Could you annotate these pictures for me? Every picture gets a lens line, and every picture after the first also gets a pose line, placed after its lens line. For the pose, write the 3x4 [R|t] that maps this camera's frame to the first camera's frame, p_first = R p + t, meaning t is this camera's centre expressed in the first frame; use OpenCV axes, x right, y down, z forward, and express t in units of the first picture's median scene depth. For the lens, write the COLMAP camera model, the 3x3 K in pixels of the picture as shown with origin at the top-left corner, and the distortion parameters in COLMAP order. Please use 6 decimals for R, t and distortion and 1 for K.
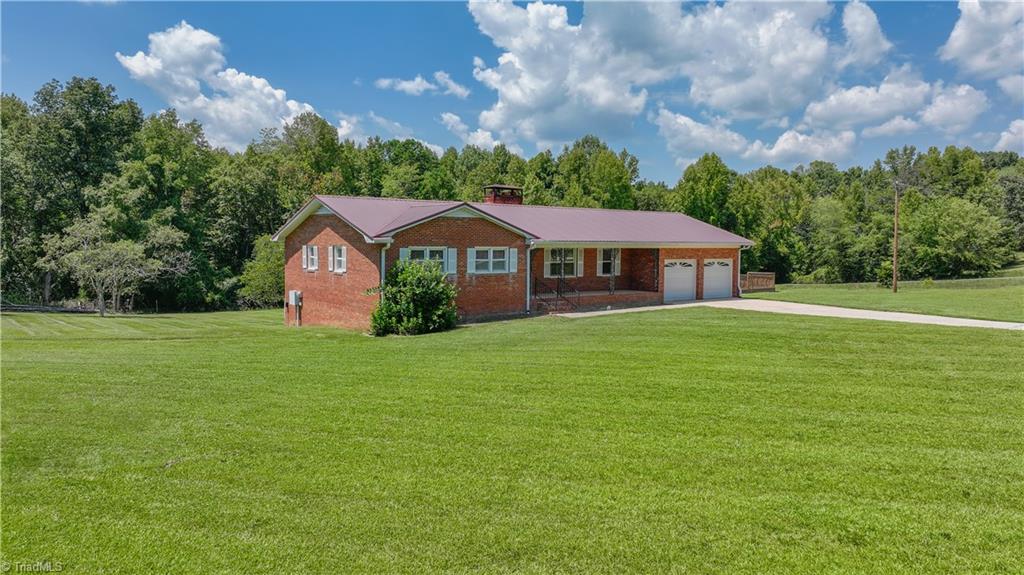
lens RADIAL K [[718.2, 0, 512.0], [0, 718.2, 287.5], [0, 0, 1]] dist [-0.002386, 0.000774]
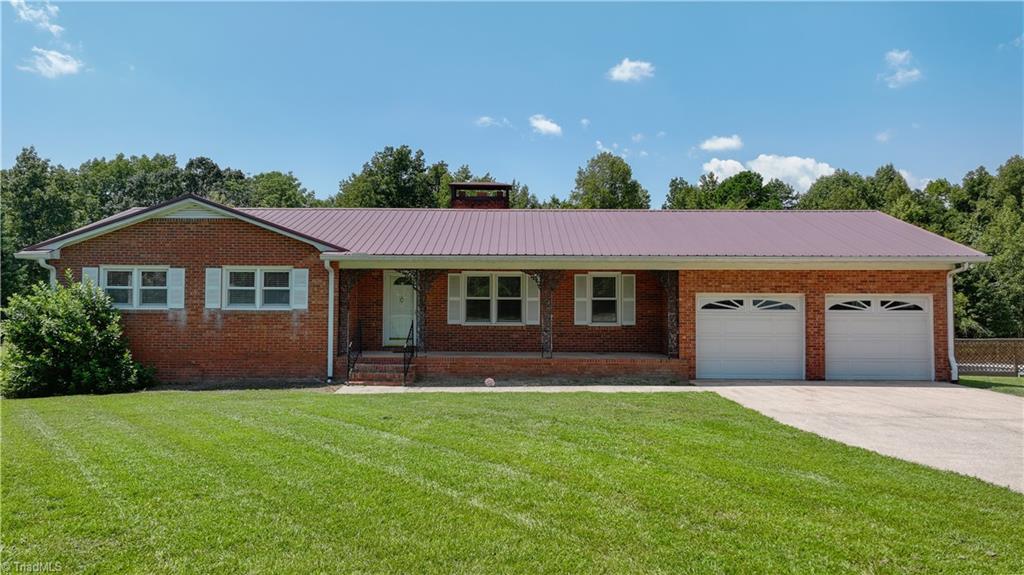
lens RADIAL K [[729.1, 0, 509.5], [0, 729.1, 269.6], [0, 0, 1]] dist [0.001259, 0.002847]
pose [[0.786562, -0.035245, -0.616505, 0.220454], [-0.036992, 0.993888, -0.104015, 0.000933], [0.616403, 0.104620, 0.780450, 0.279184]]
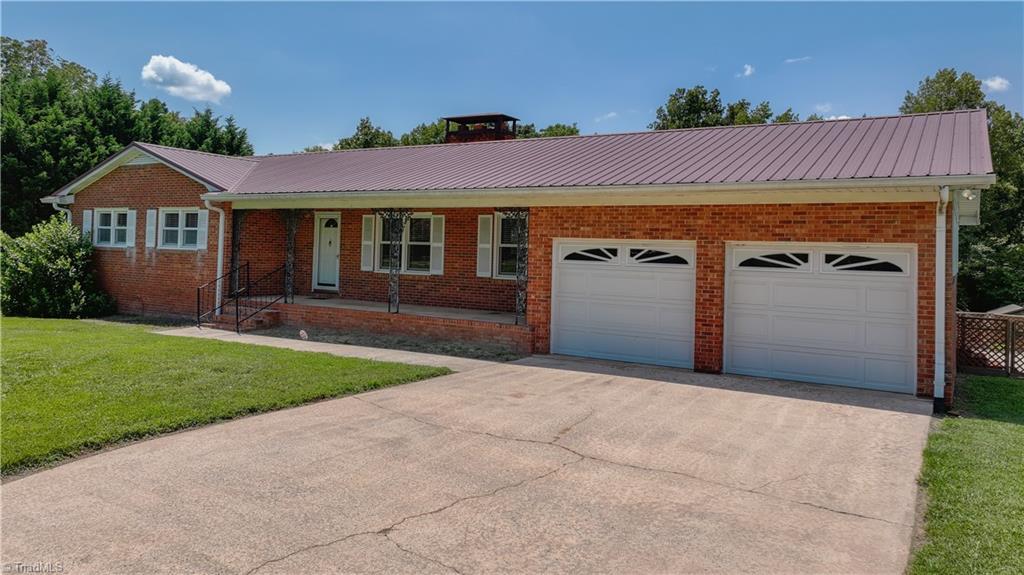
lens RADIAL K [[738.1, 0, 509.6], [0, 738.1, 252.4], [0, 0, 1]] dist [0.003605, 0.004448]
pose [[0.355414, 0.000761, -0.934708, 0.290719], [-0.086698, 0.995716, -0.032156, -0.009363], [0.930679, 0.092466, 0.353958, 0.446704]]
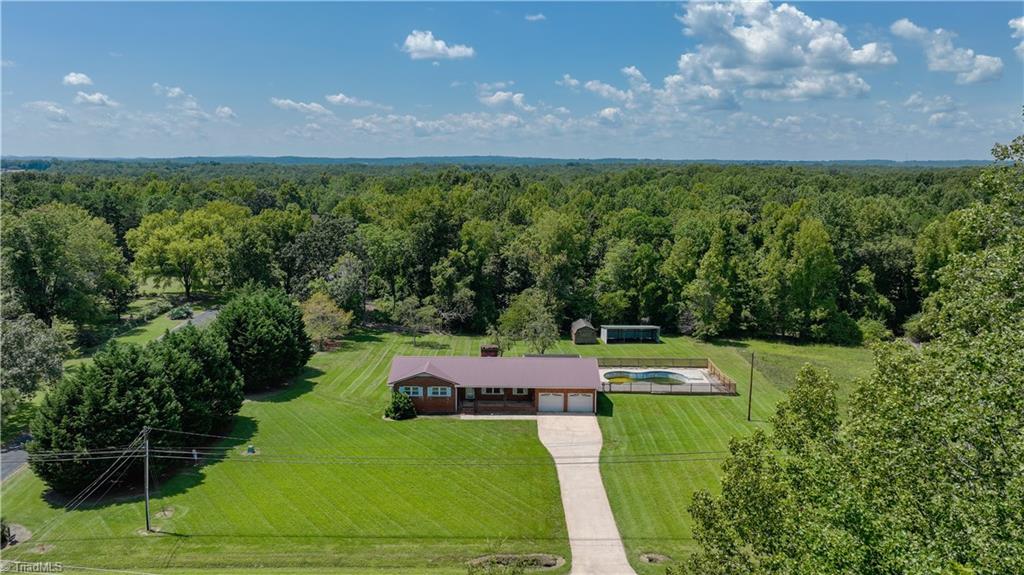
lens RADIAL K [[718.2, 0, 512.0], [0, 718.2, 287.5], [0, 0, 1]] dist [-0.002386, 0.000774]
pose [[0.789837, 0.105209, -0.604226, 0.746192], [-0.043272, 0.992281, 0.116212, -0.315738], [0.611789, -0.065642, 0.788293, -0.383956]]
